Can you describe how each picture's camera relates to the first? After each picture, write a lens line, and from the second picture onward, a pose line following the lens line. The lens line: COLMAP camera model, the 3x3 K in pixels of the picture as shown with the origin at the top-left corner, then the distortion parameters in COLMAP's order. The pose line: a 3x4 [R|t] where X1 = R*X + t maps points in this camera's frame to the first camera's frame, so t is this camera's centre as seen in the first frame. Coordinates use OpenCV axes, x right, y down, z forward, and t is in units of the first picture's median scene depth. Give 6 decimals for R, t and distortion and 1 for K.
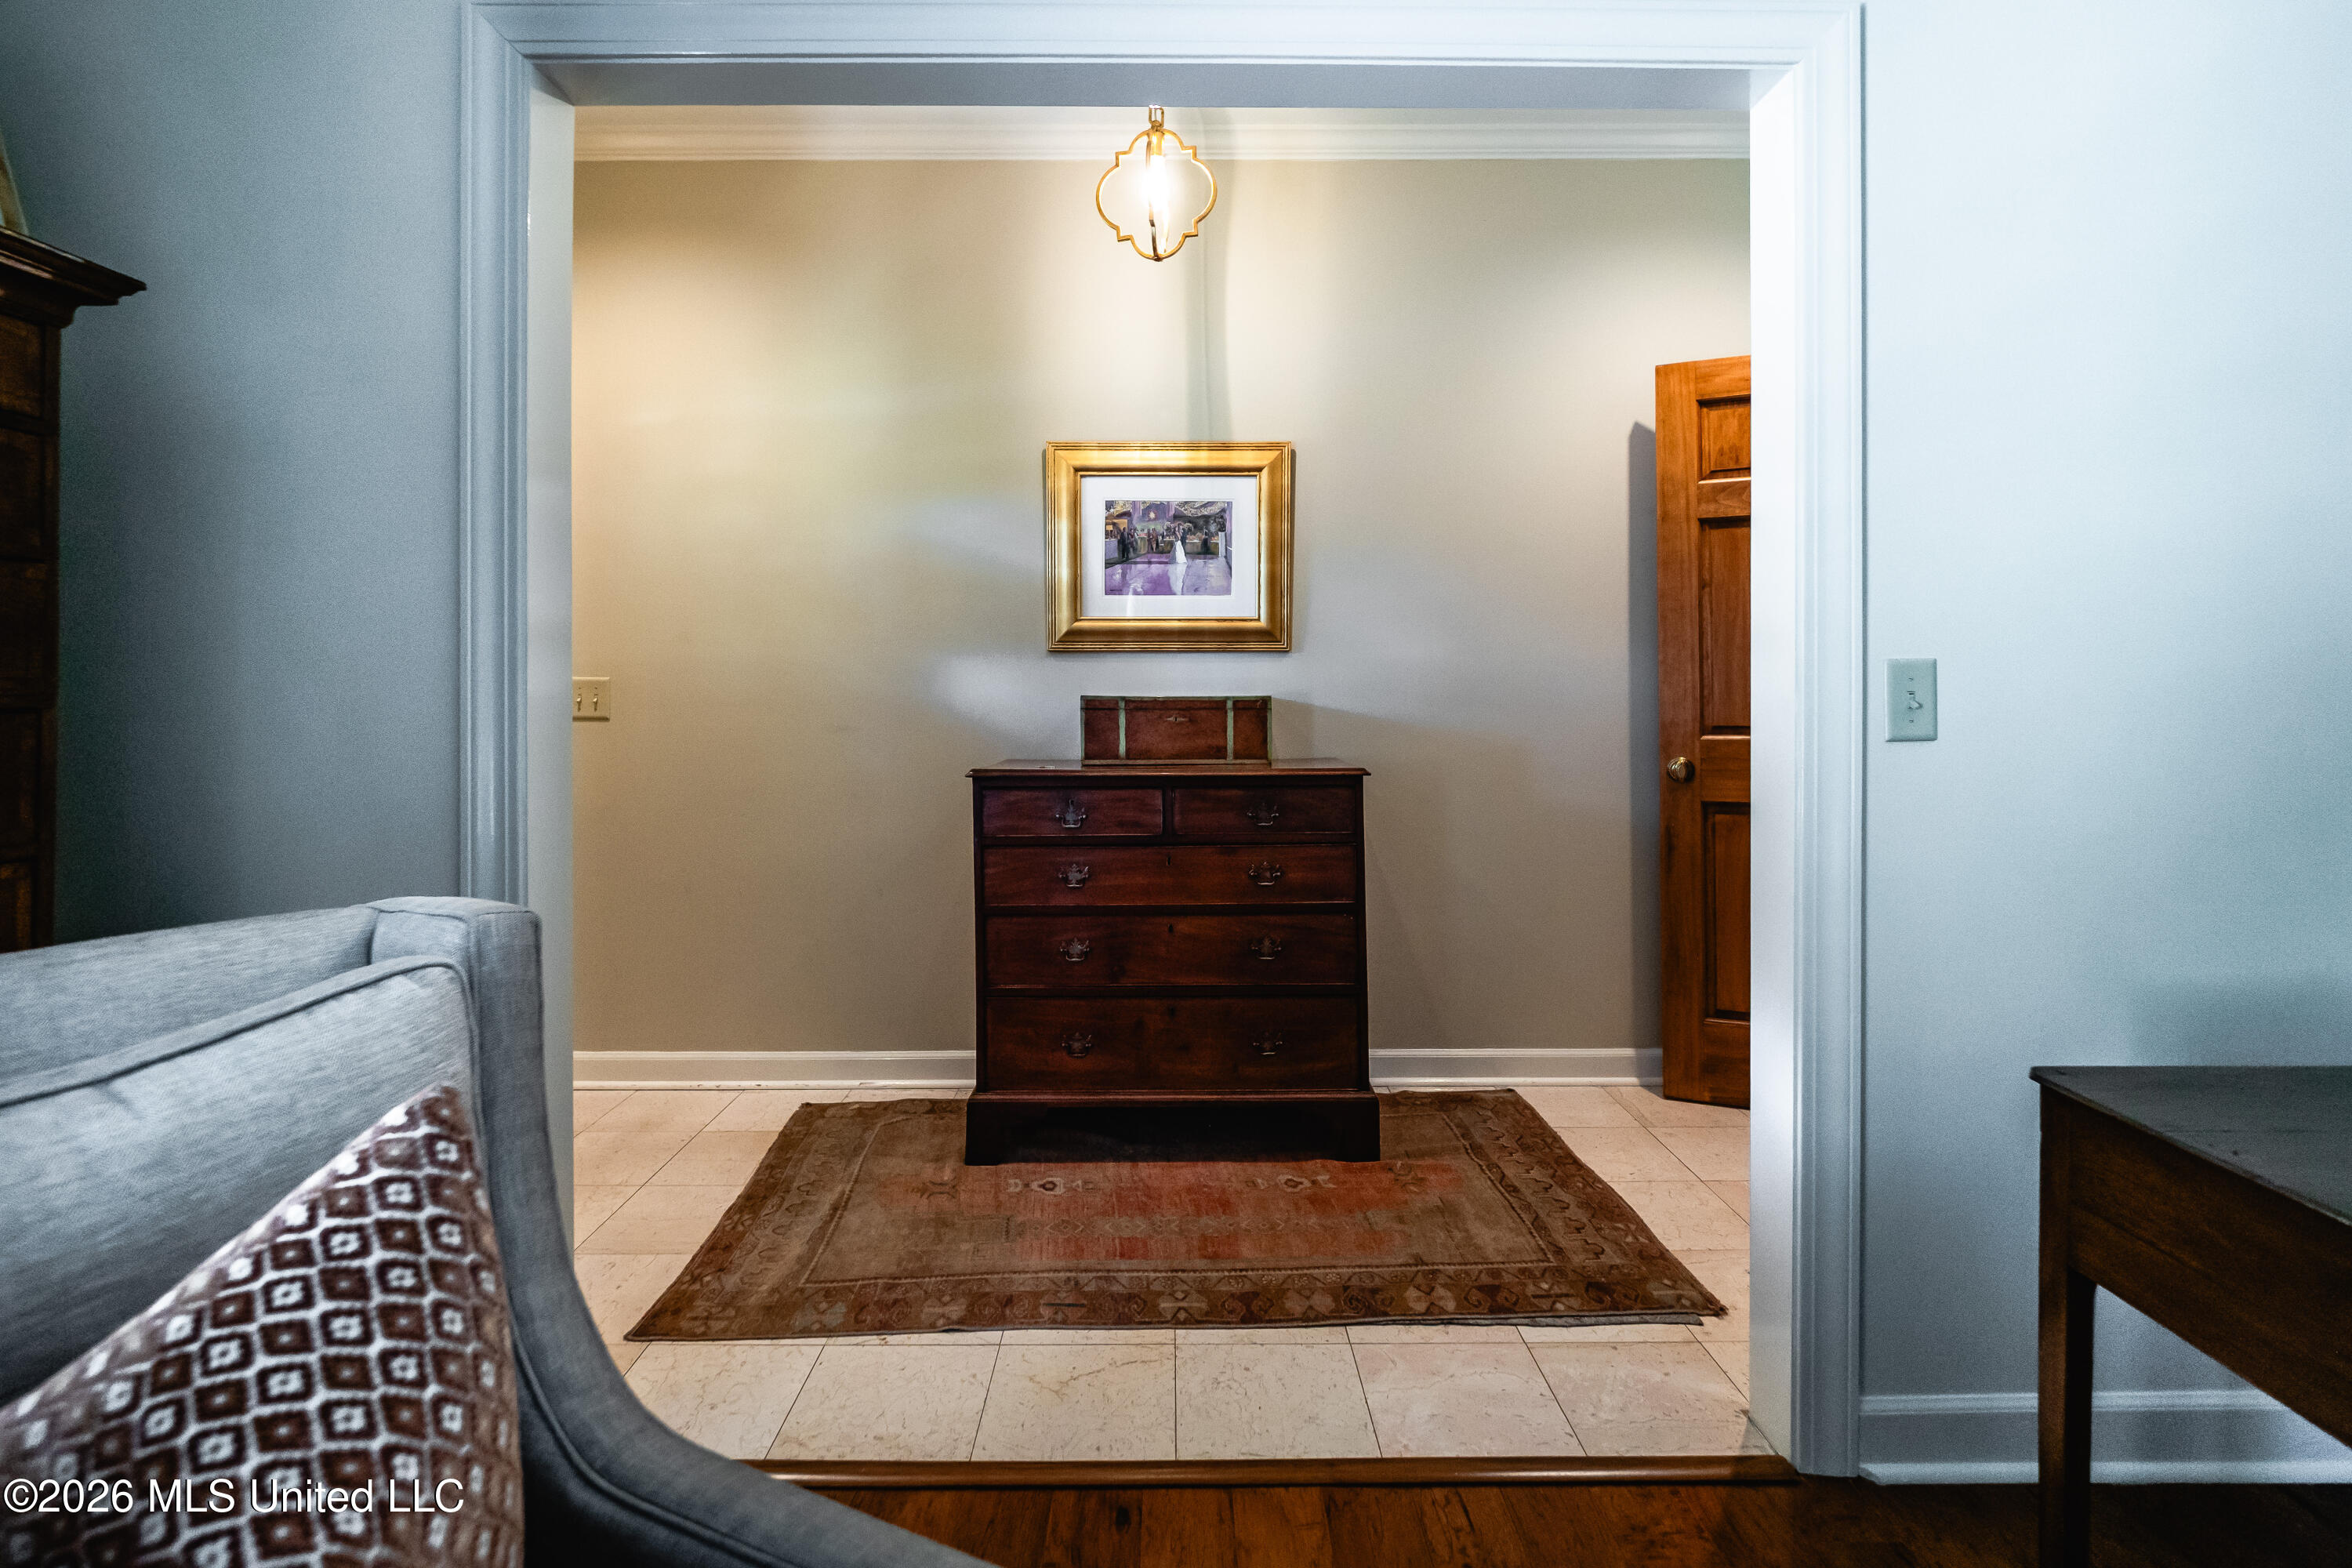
lens RADIAL K [[1074.7, 0, 1179.2], [0, 1074.7, 690.0], [0, 0, 1]] dist [-0.012510, -0.000025]
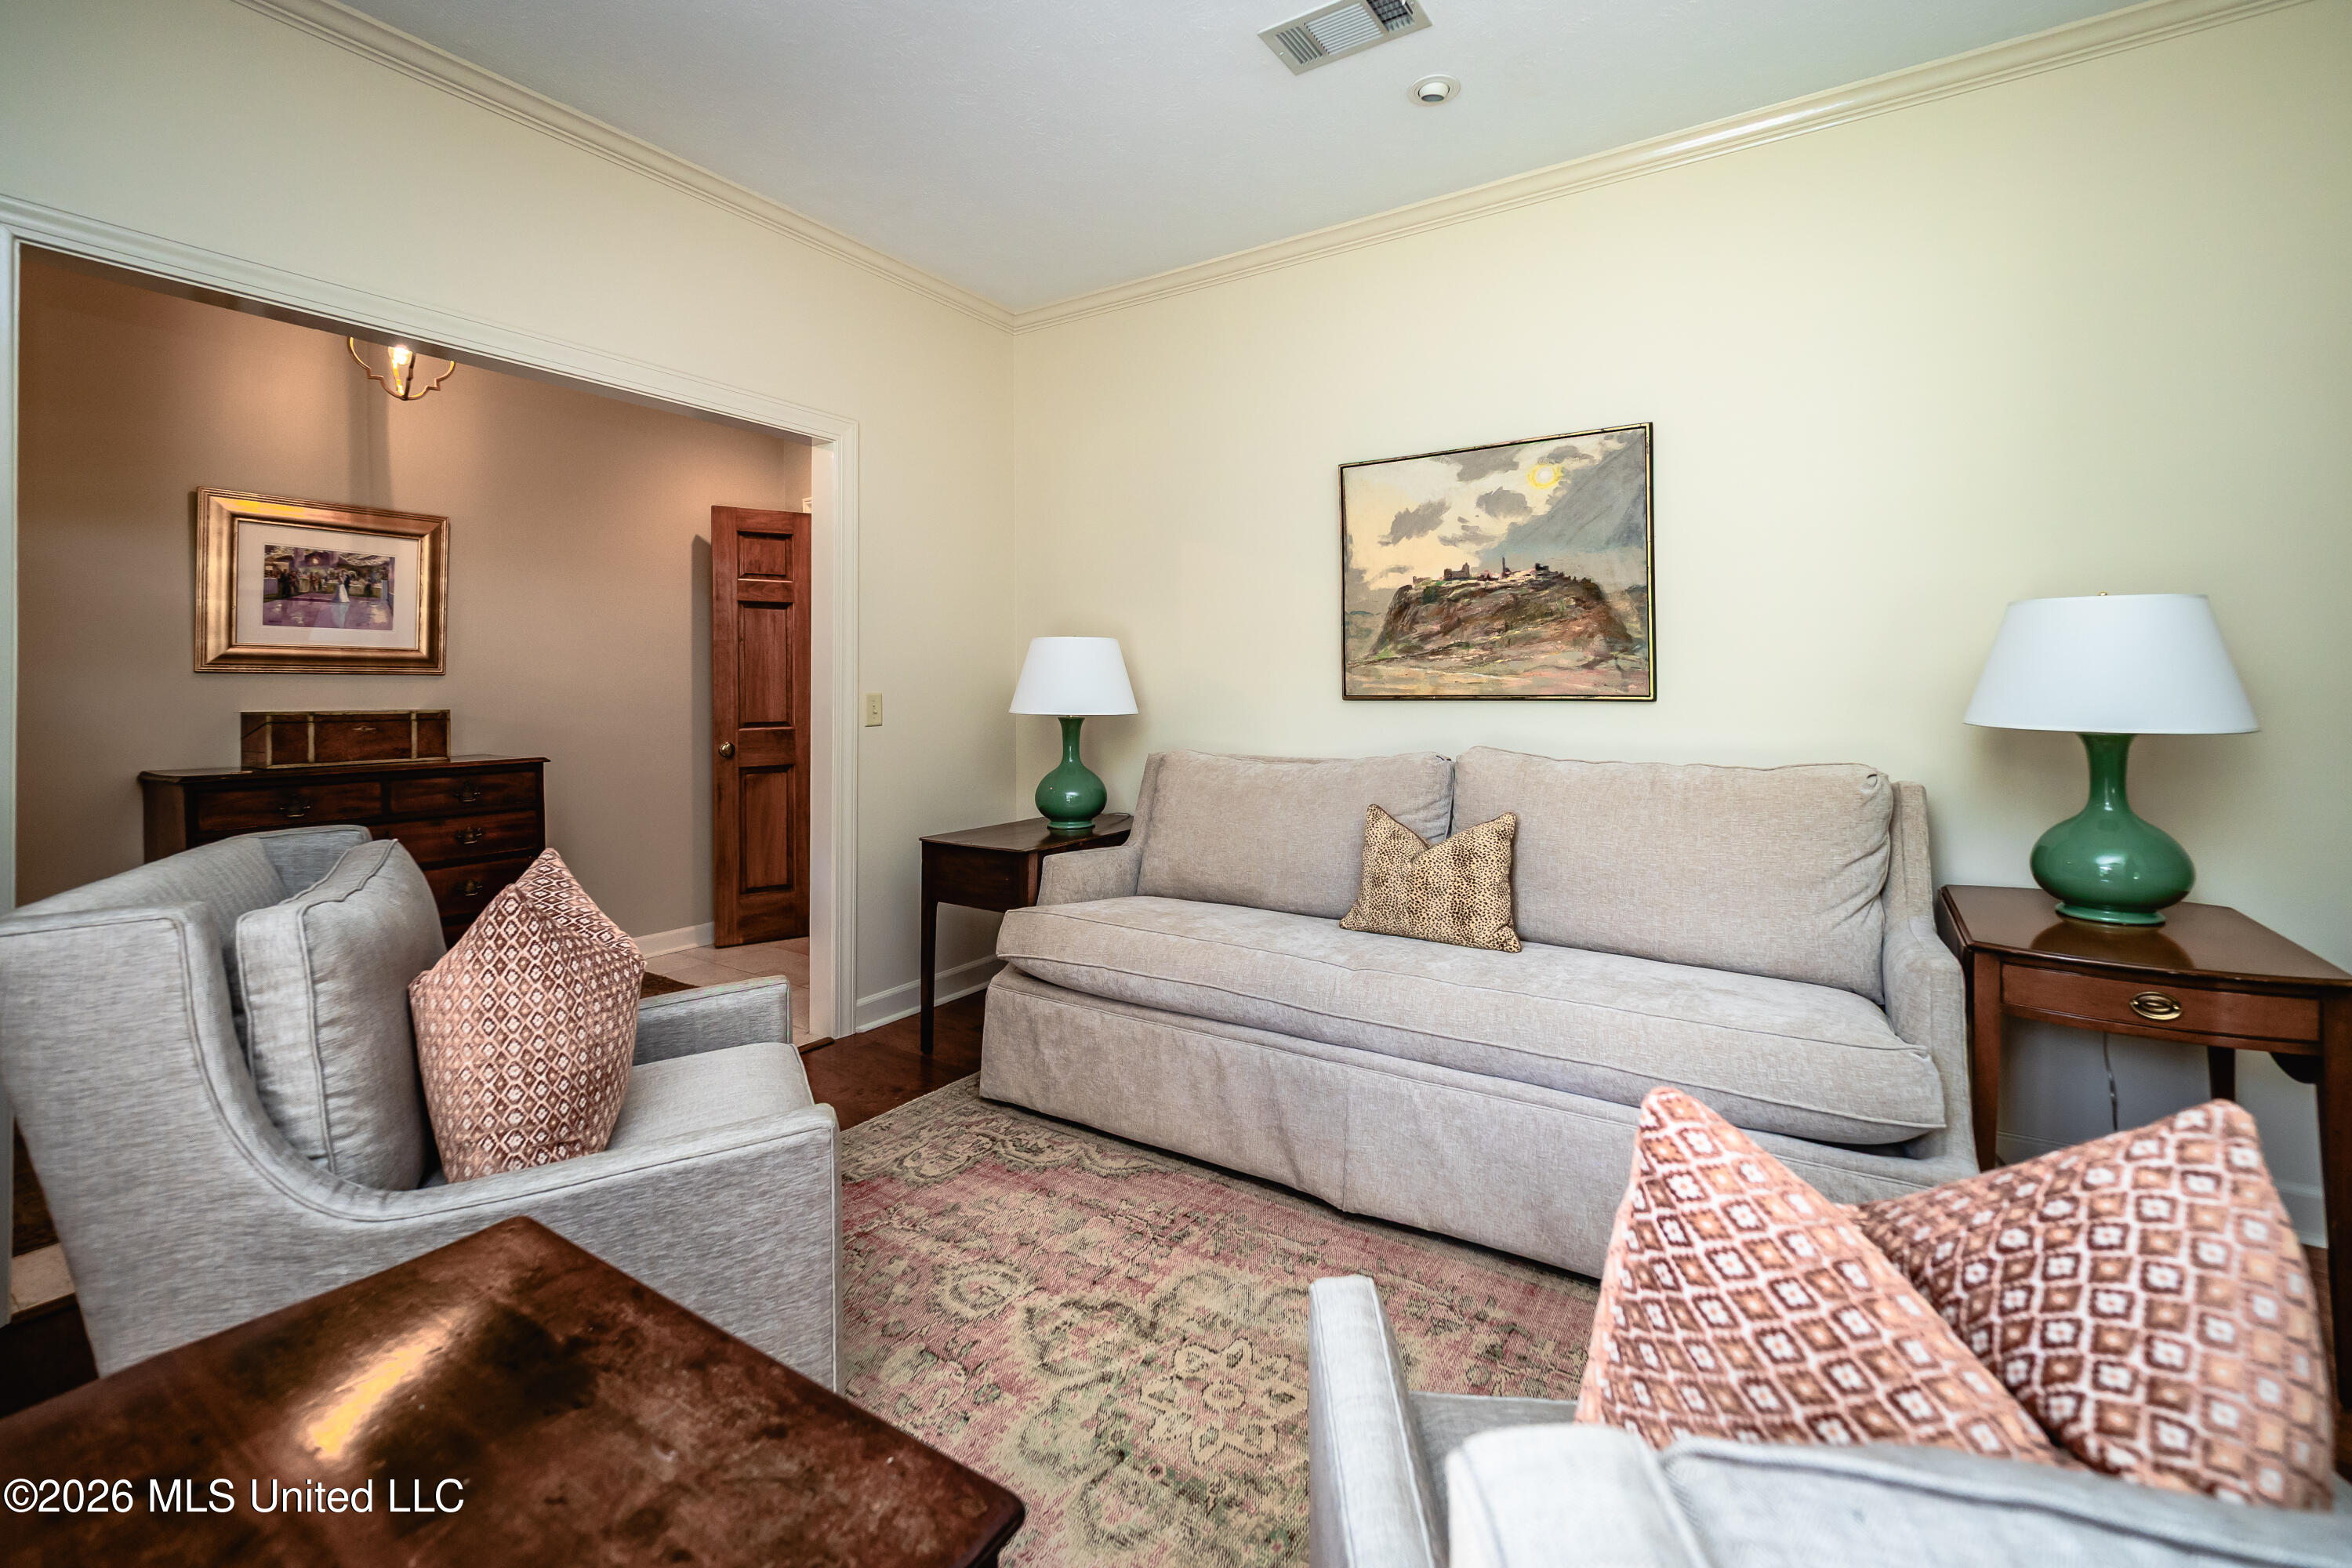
lens RADIAL K [[997.0, 0, 1174.1], [0, 997.0, 684.2], [0, 0, 1]] dist [-0.000951, -0.000072]
pose [[0.556128, 0.003839, 0.831088, -0.421473], [0.001410, 0.999984, -0.005563, -0.016794], [-0.831096, 0.004266, 0.556113, -0.430458]]
